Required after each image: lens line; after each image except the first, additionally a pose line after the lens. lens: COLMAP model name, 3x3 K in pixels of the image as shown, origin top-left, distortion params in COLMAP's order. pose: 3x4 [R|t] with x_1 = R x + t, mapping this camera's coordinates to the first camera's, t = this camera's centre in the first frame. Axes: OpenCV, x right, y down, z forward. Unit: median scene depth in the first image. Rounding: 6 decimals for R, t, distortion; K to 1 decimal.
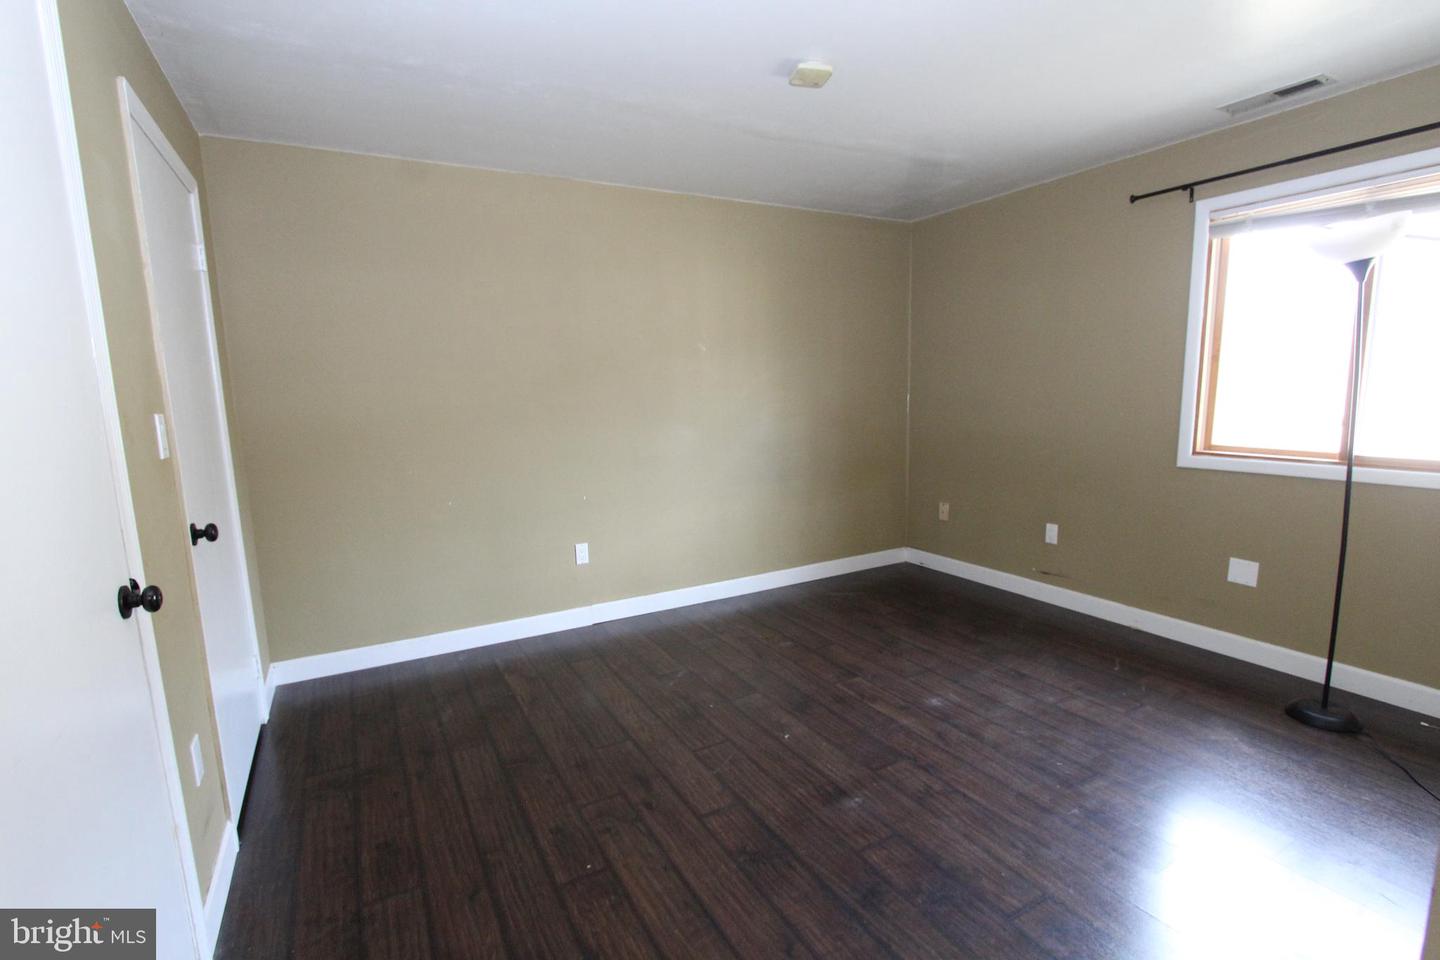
lens RADIAL K [[662.2, 0, 717.2], [0, 662.2, 481.0], [0, 0, 1]] dist [-0.024372, 0.004287]
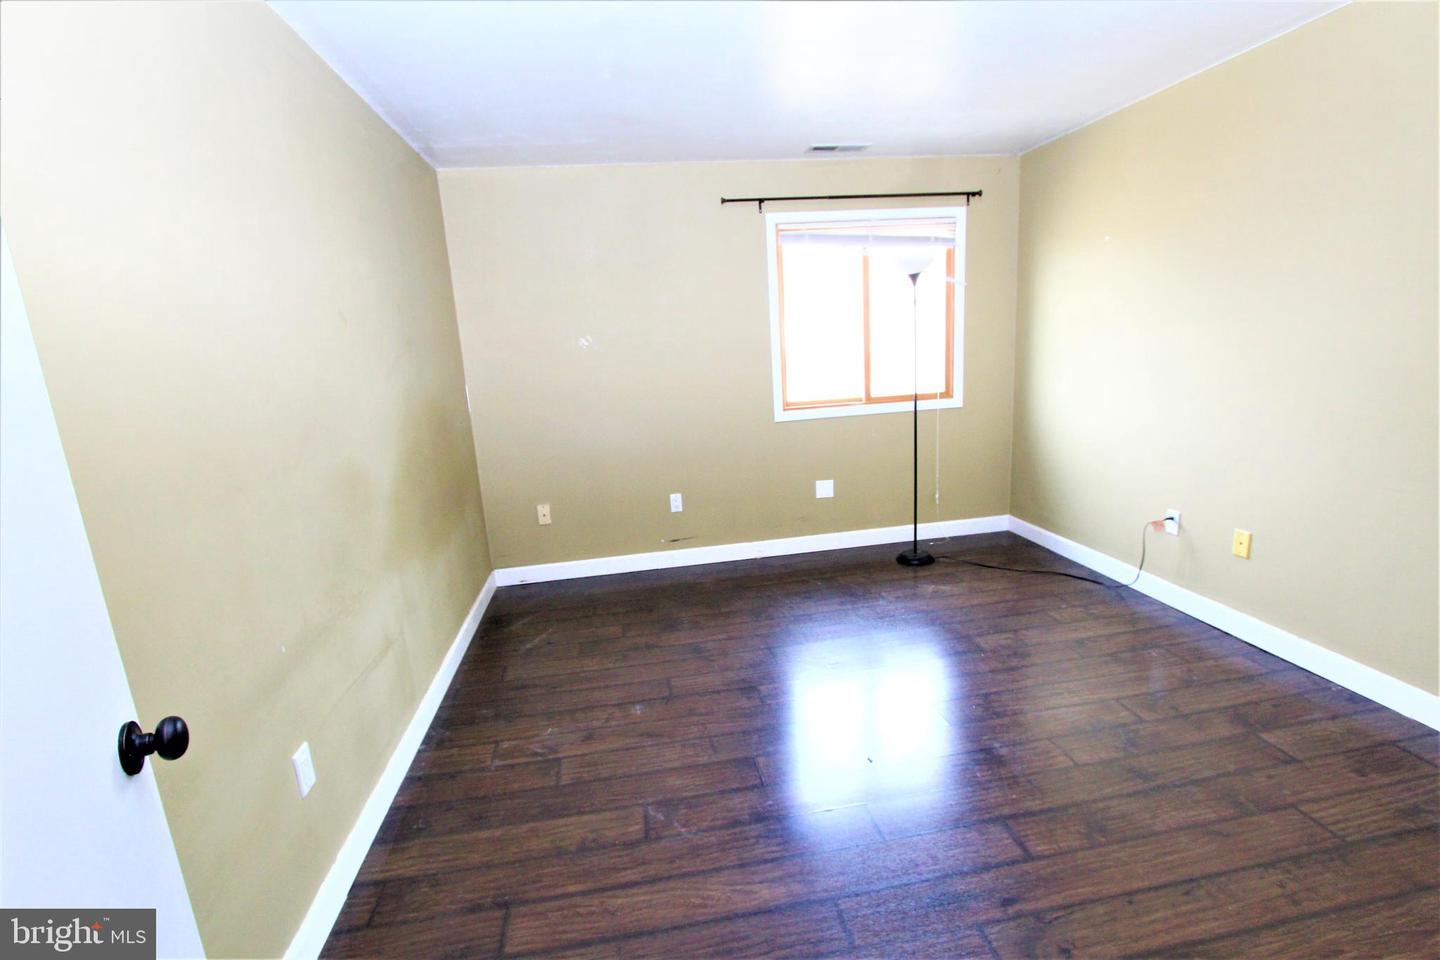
lens RADIAL K [[662.2, 0, 733.6], [0, 662.2, 476.3], [0, 0, 1]] dist [-0.024372, 0.004287]
pose [[0.341677, -0.180705, 0.922281, -0.697891], [0.183795, 0.975240, 0.122990, -0.120727], [-0.921670, 0.127487, 0.366430, 0.802966]]
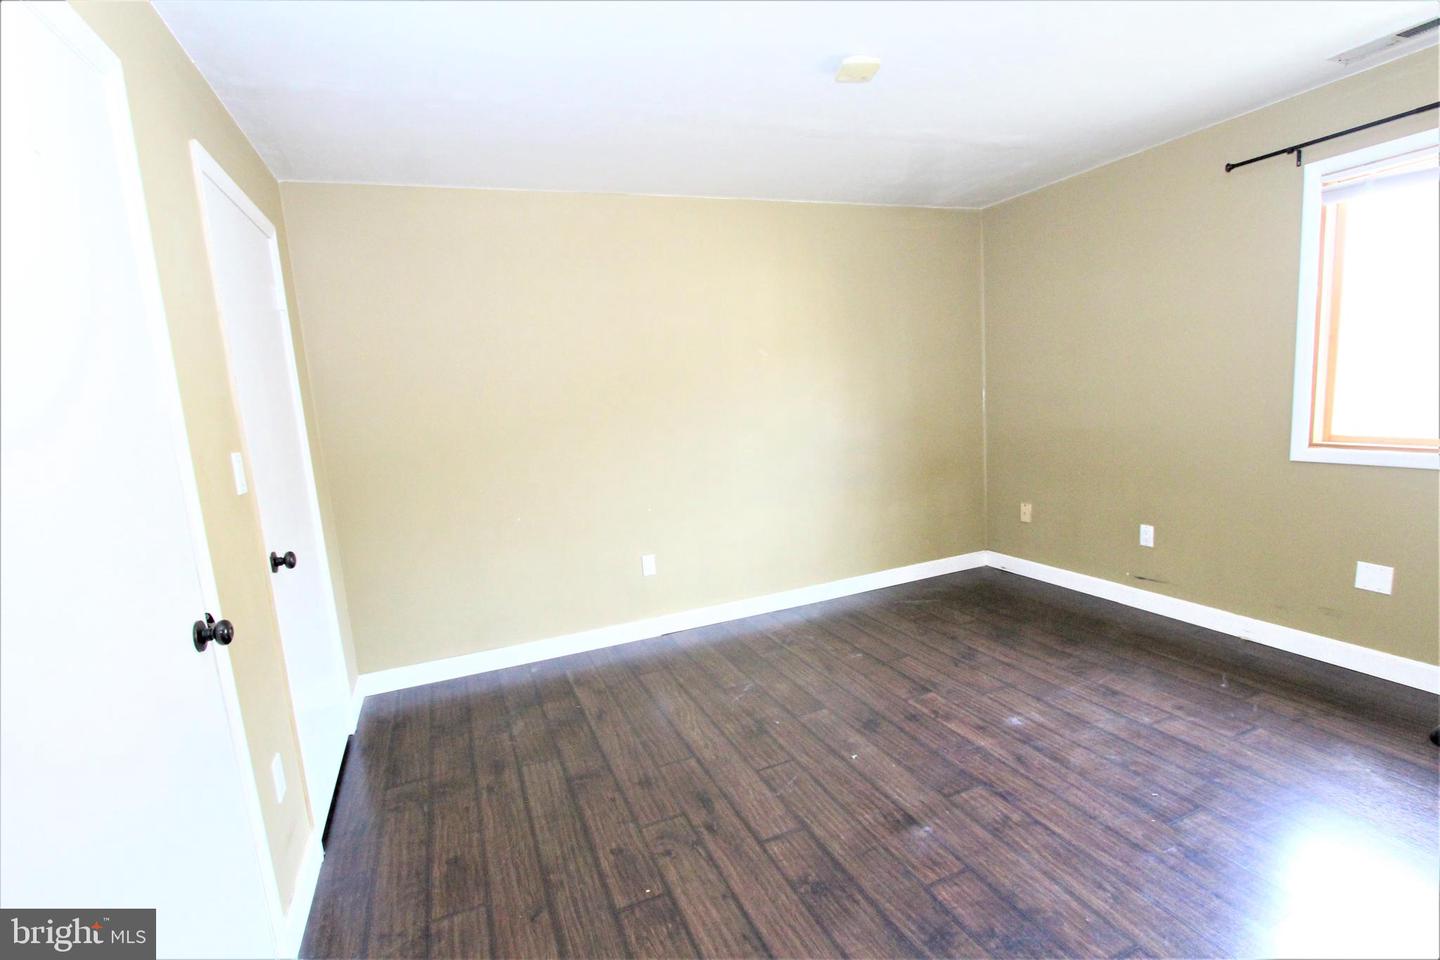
lens RADIAL K [[662.2, 0, 716.6], [0, 662.2, 481.3], [0, 0, 1]] dist [-0.024372, 0.004287]
pose [[0.992386, -0.028845, -0.119744, 0.033000], [0.029169, 0.999574, 0.000959, -0.022573], [0.119665, -0.004444, 0.992804, 0.021199]]
